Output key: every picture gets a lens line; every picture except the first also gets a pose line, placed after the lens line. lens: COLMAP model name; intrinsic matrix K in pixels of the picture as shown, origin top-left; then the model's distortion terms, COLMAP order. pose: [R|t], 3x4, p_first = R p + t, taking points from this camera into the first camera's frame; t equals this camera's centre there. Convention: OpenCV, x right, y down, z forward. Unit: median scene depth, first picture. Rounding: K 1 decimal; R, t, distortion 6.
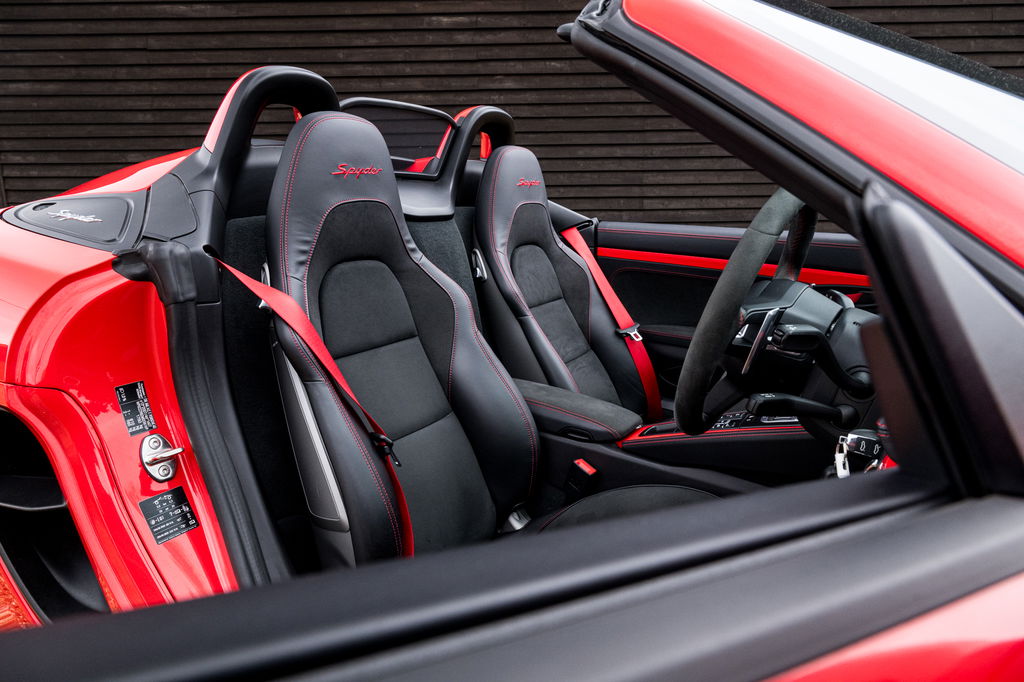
lens RADIAL K [[682.5, 0, 512.0], [0, 682.5, 341.0], [0, 0, 1]] dist [-0.000113, 0.000929]
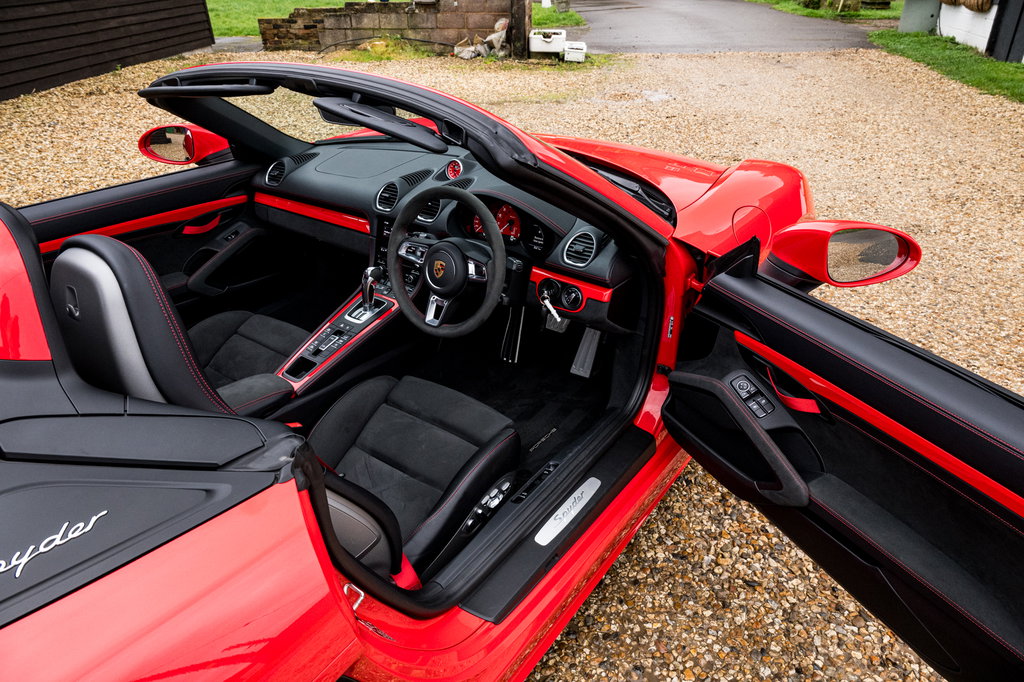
lens RADIAL K [[691.1, 0, 517.3], [0, 691.1, 338.5], [0, 0, 1]] dist [0.003123, 0.002942]
pose [[0.072088, -0.493044, 0.867012, -0.857052], [0.220041, 0.855718, 0.468326, -0.442041], [-0.972823, 0.157017, 0.170177, 0.342658]]
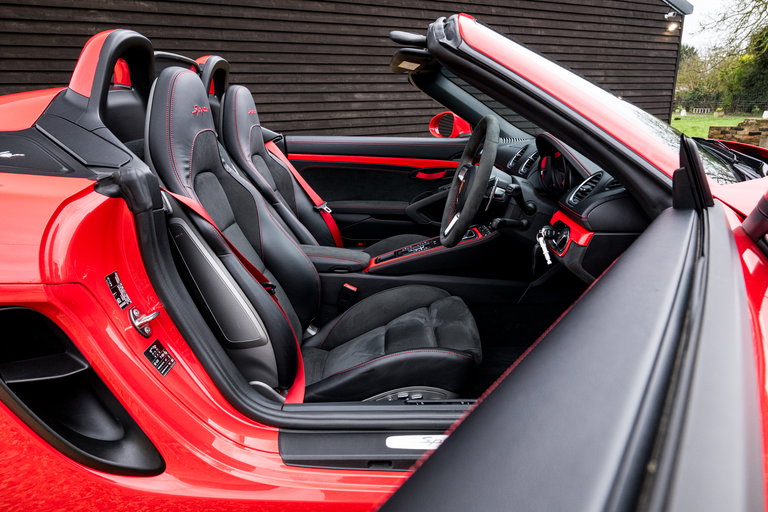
lens RADIAL K [[518.4, 0, 388.0], [0, 518.4, 254.1], [0, 0, 1]] dist [0.003123, 0.002942]
pose [[0.852571, -0.155504, 0.498941, -0.416059], [0.123263, 0.987605, 0.097177, -0.006371], [-0.507868, -0.021350, 0.861171, -0.124229]]
